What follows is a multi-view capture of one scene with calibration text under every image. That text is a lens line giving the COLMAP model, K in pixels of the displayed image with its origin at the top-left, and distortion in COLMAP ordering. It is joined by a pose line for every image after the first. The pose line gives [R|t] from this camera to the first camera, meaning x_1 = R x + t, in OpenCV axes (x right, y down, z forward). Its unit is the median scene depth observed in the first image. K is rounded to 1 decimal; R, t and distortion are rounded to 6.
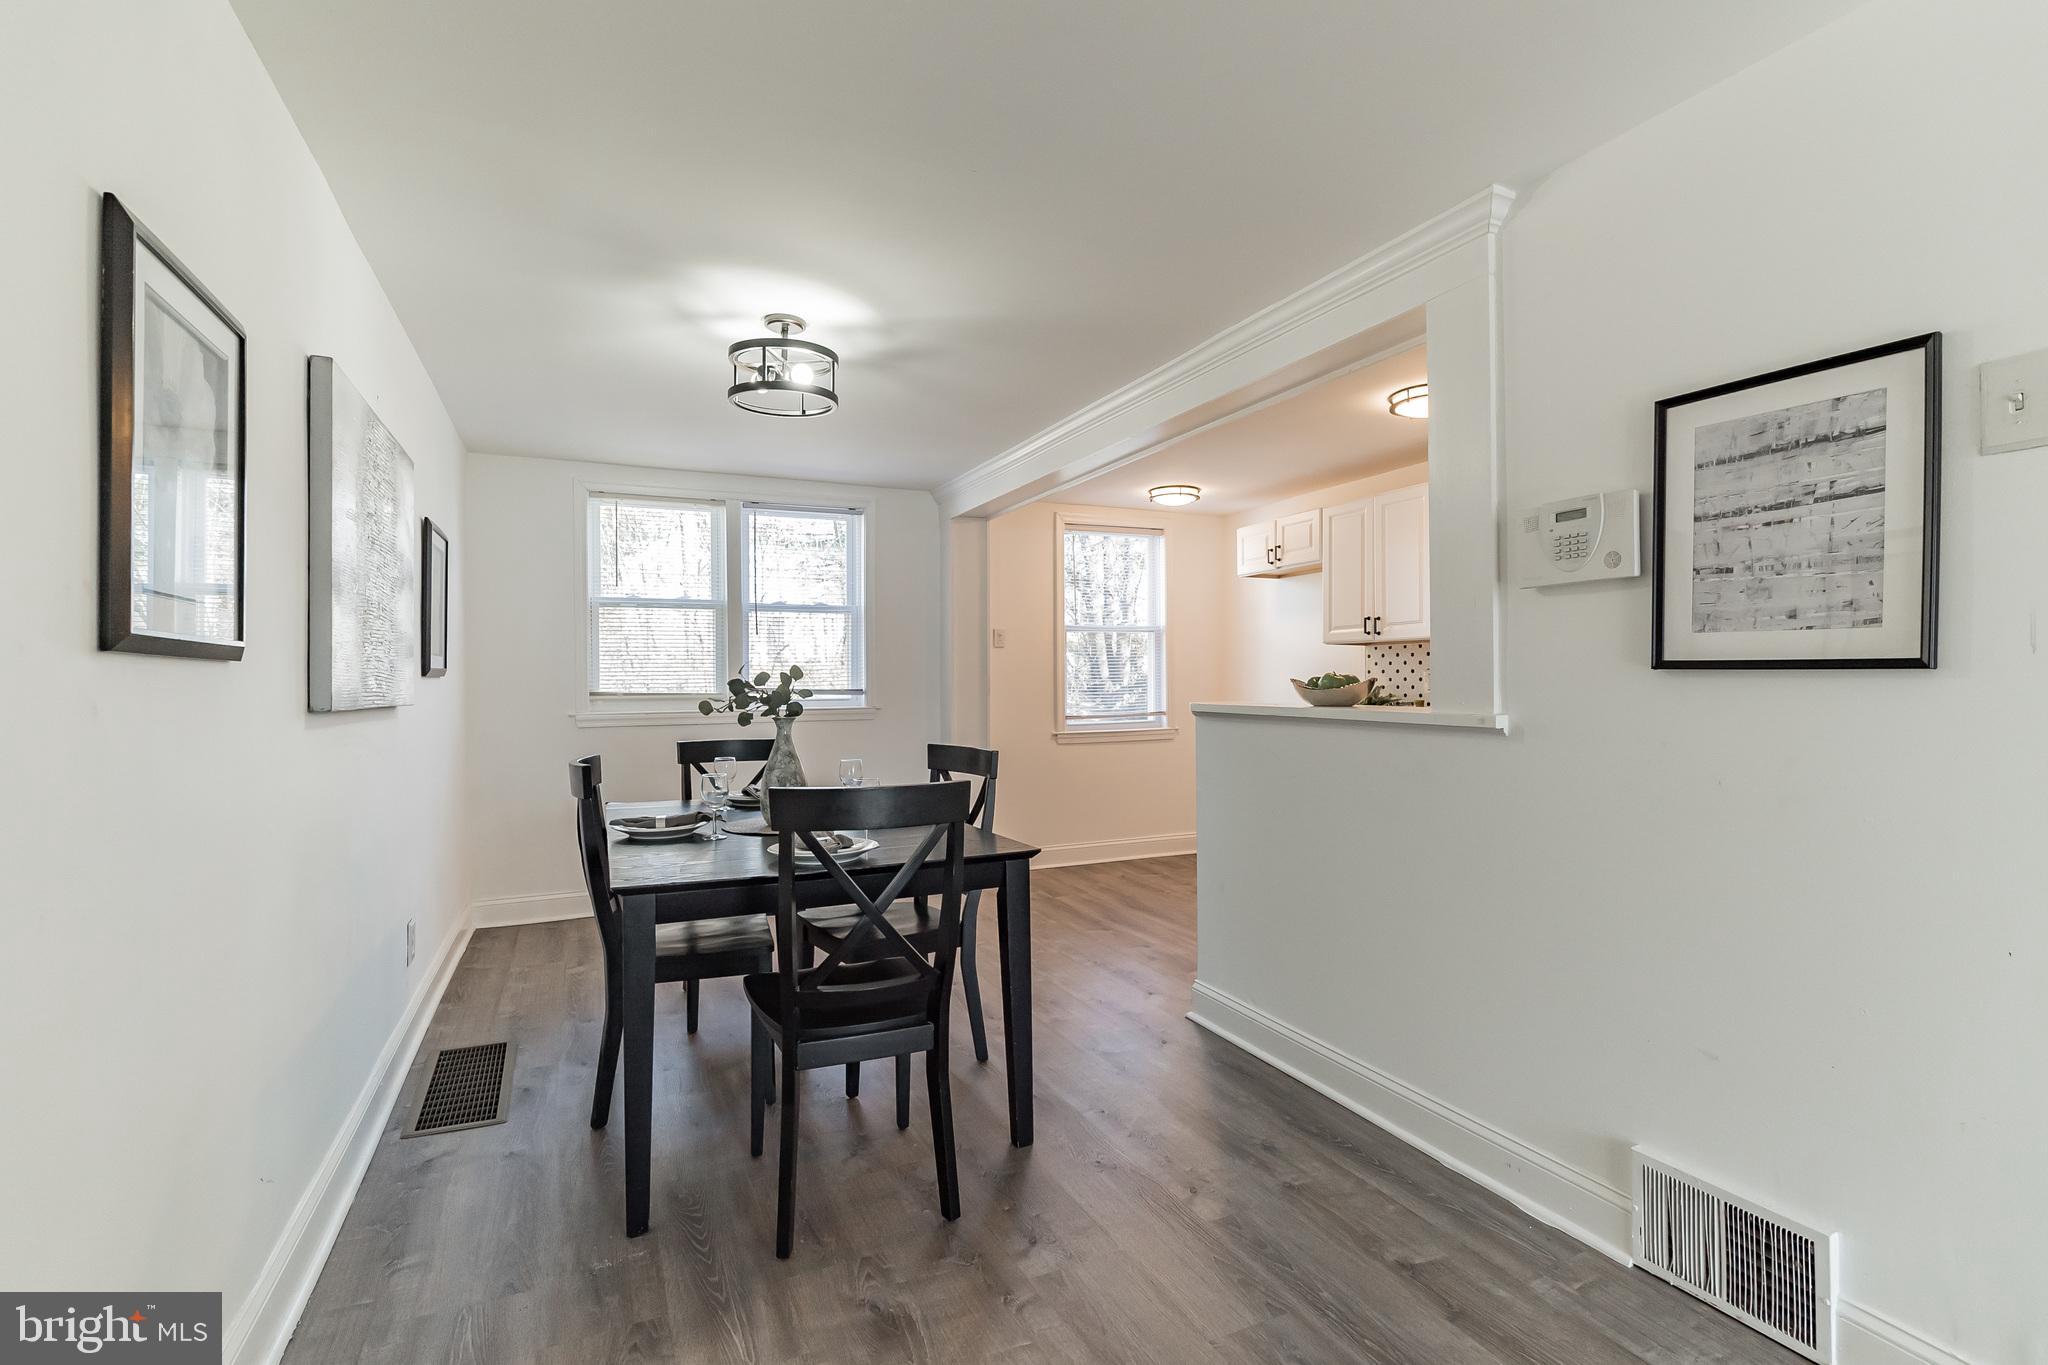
lens RADIAL K [[927.8, 0, 1024.0], [0, 927.8, 682.5], [0, 0, 1]] dist [-0.002095, -0.000046]
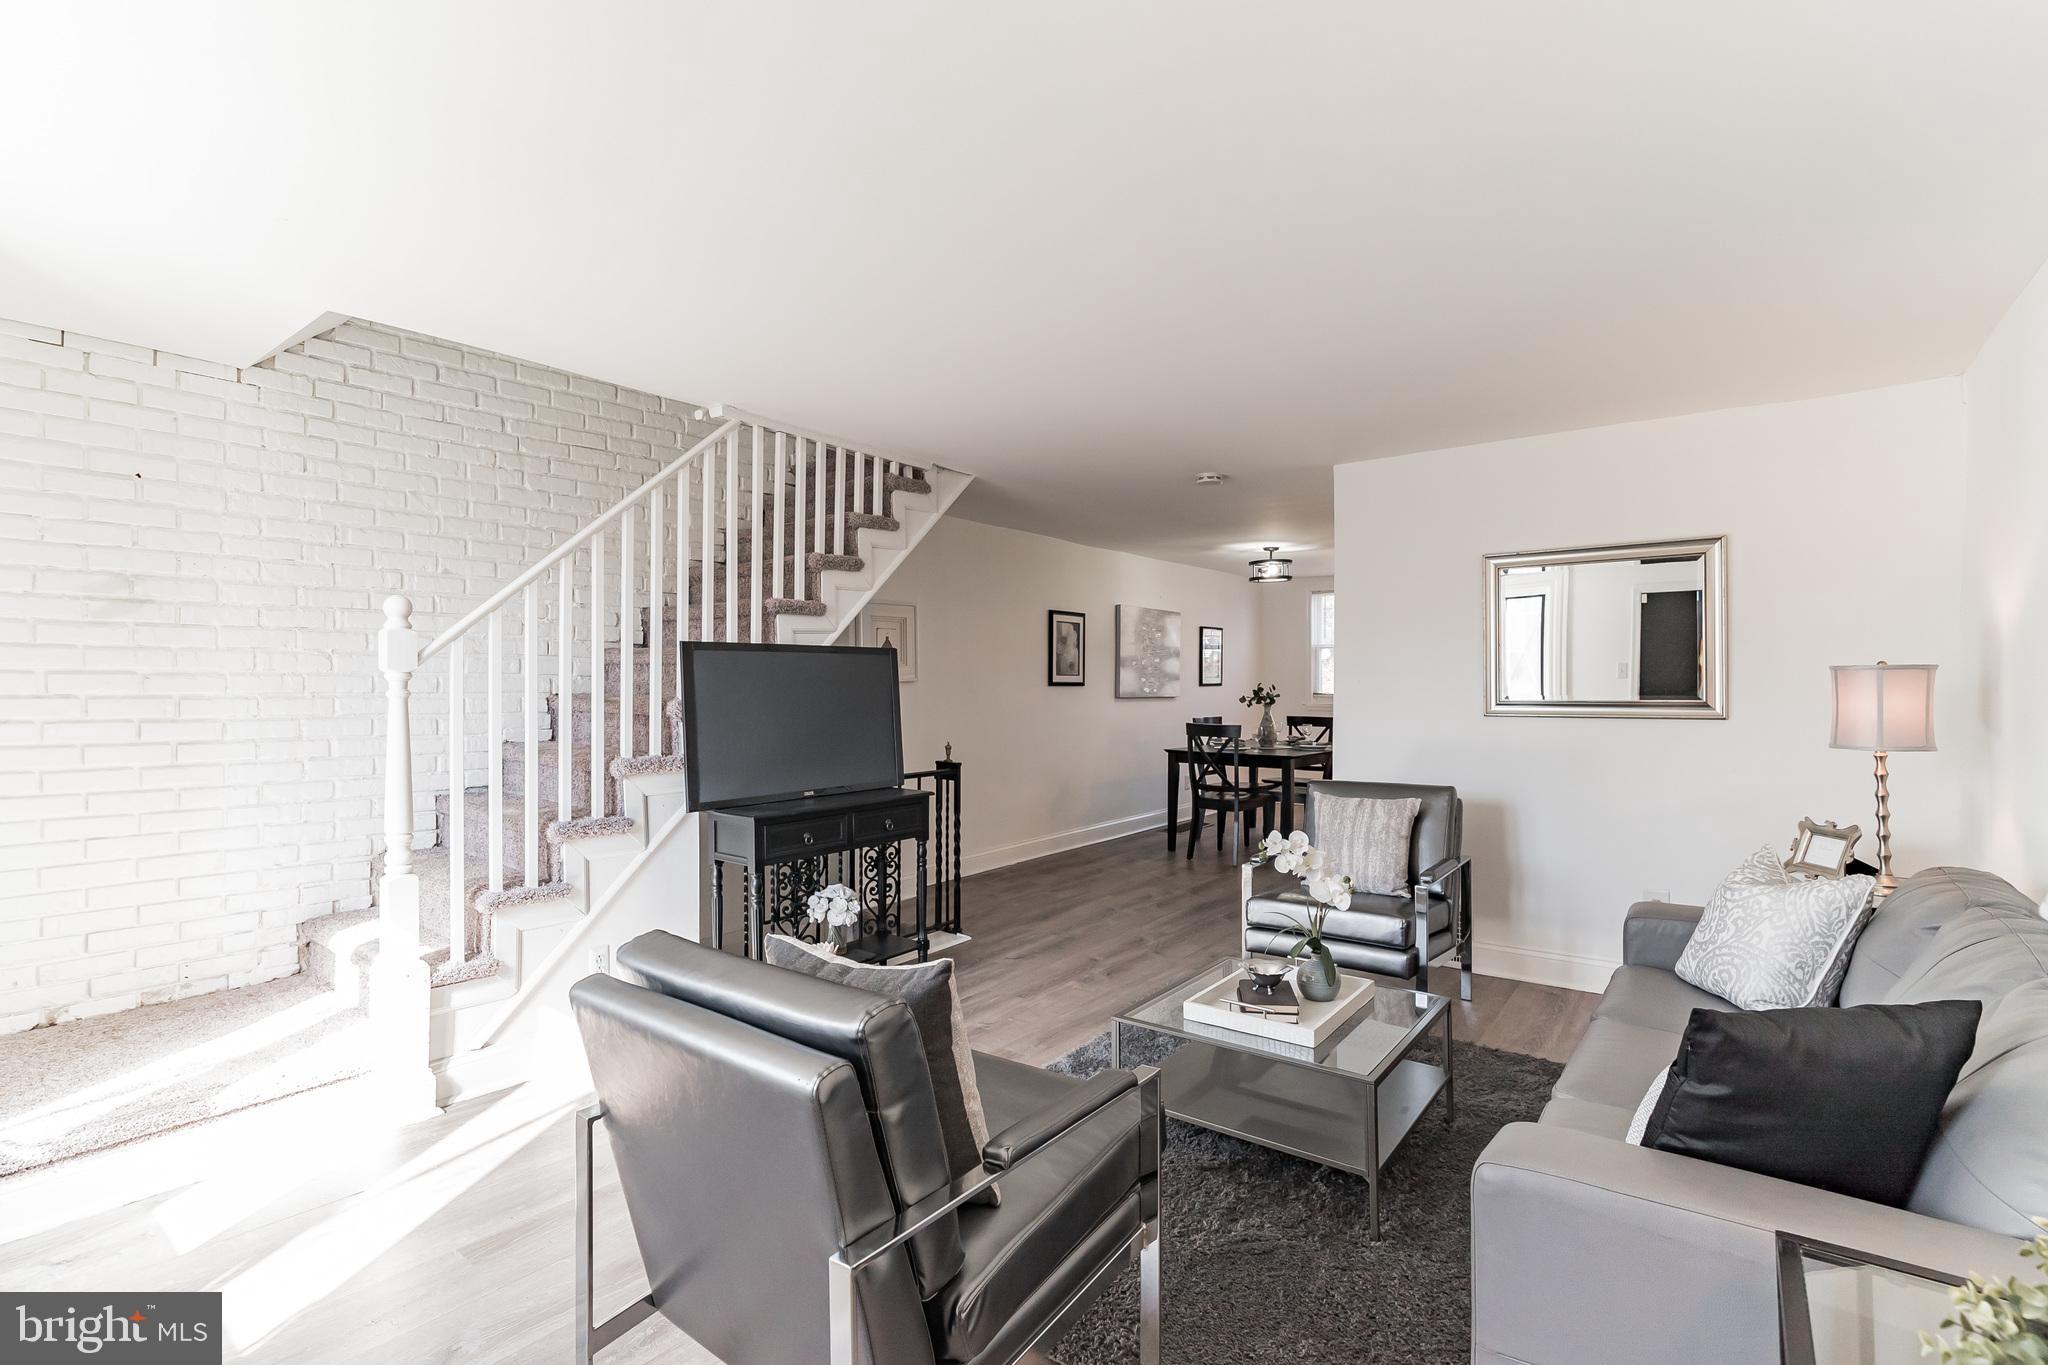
lens RADIAL K [[927.8, 0, 1024.0], [0, 927.8, 682.5], [0, 0, 1]] dist [-0.002095, -0.000046]
pose [[0.459215, 0.015669, -0.888187, 0.948181], [-0.008671, 0.999876, 0.013156, -0.029039], [0.888283, 0.001660, 0.459294, -0.430489]]
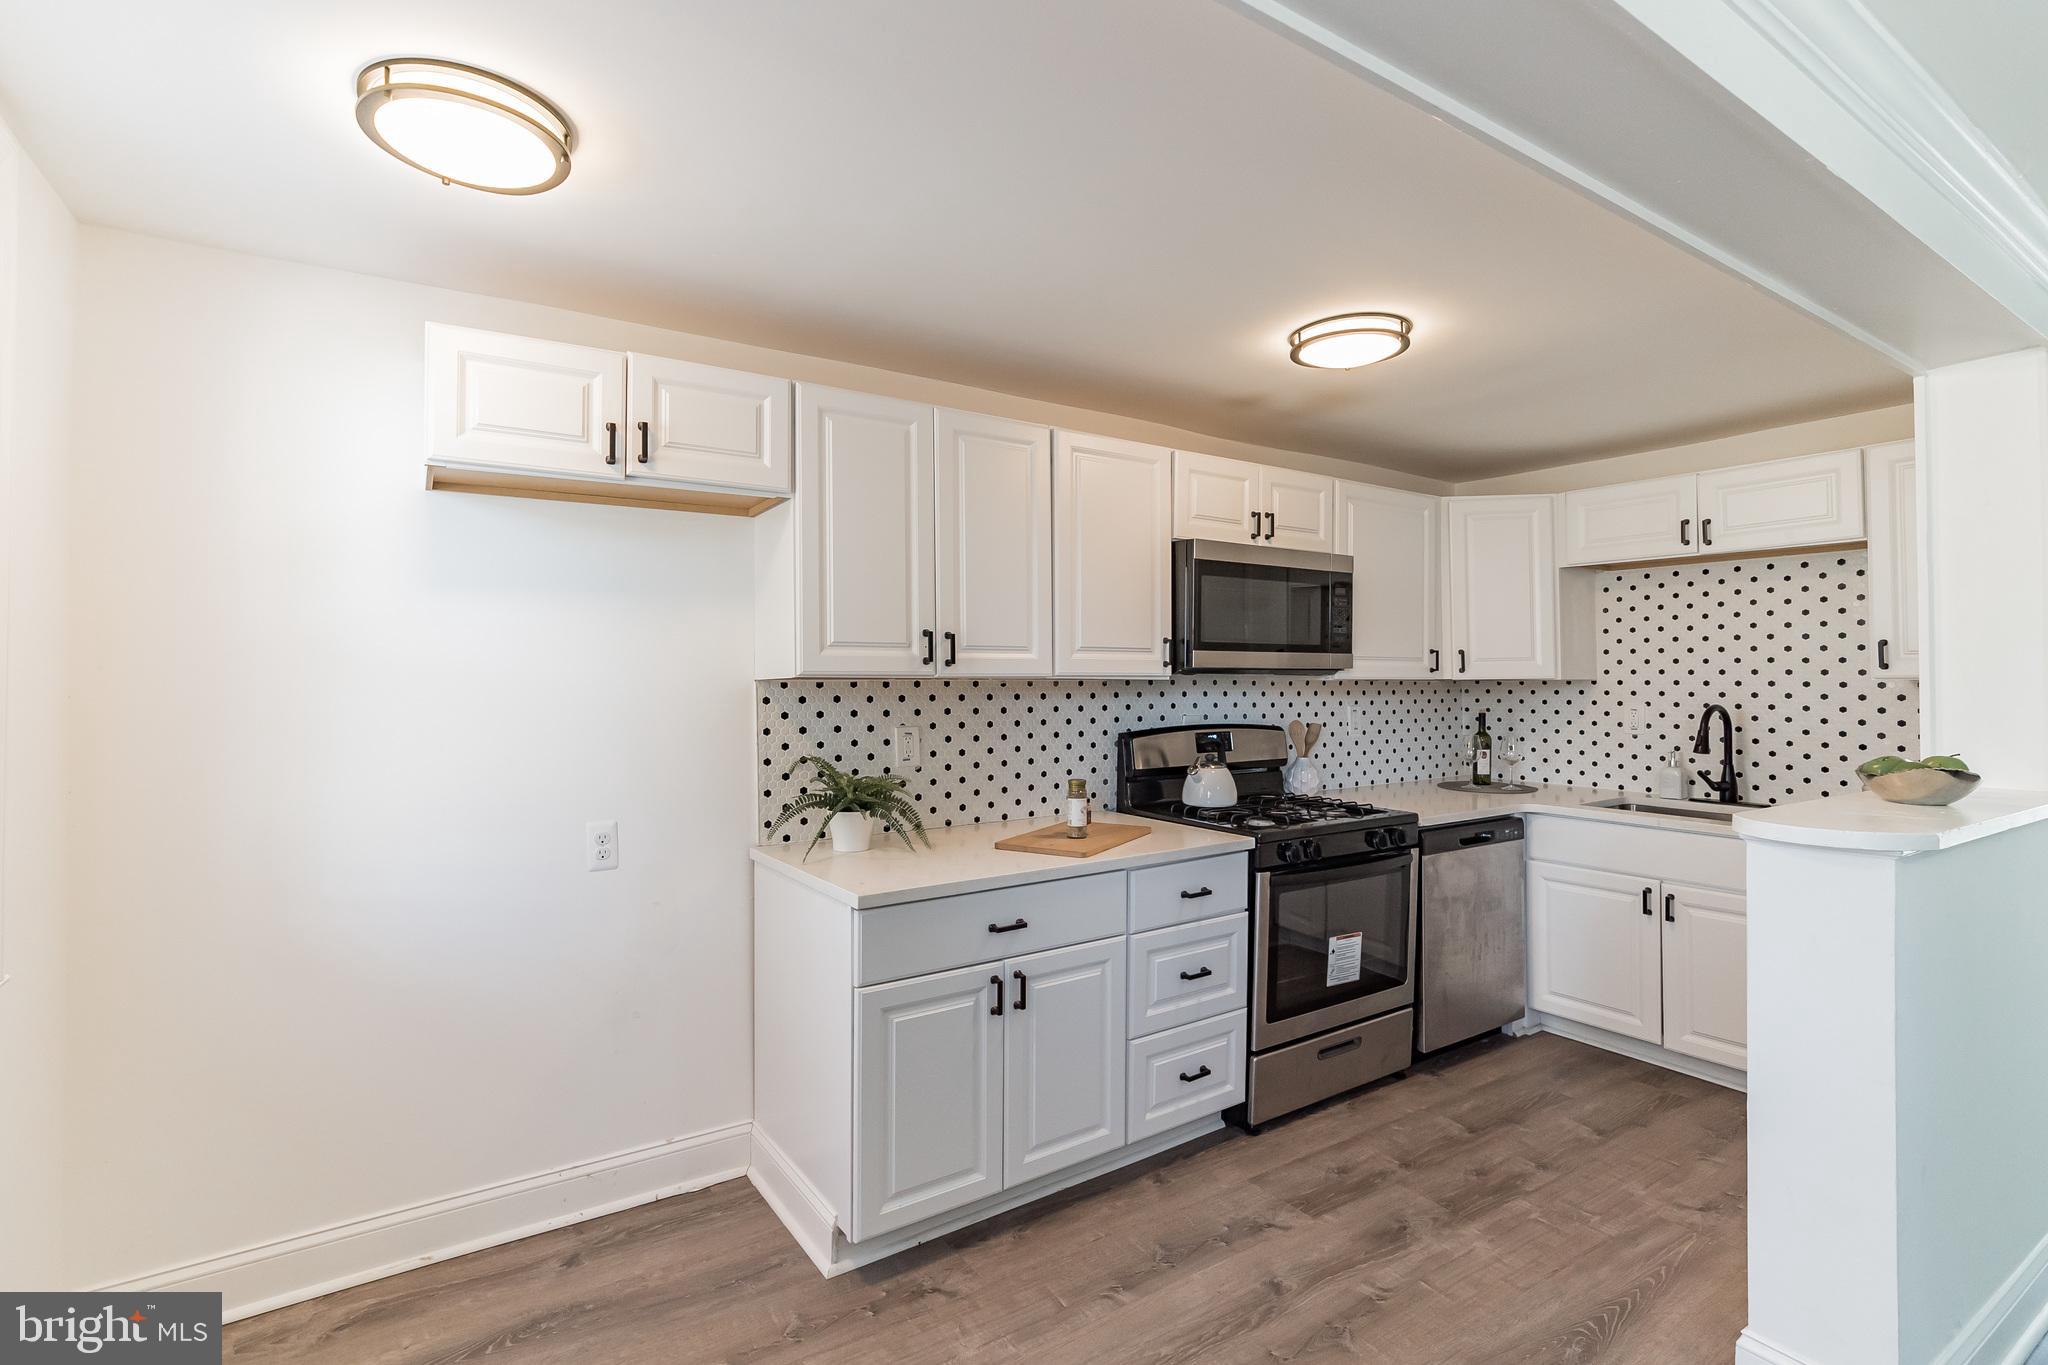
lens RADIAL K [[917.4, 0, 1024.0], [0, 917.4, 682.5], [0, 0, 1]] dist [-0.000760, 0.000687]
pose [[-0.123871, 0.015931, 0.992170, -0.142009], [0.008377, 0.999852, -0.015009, -0.029716], [-0.992263, 0.006452, -0.123987, 0.929374]]
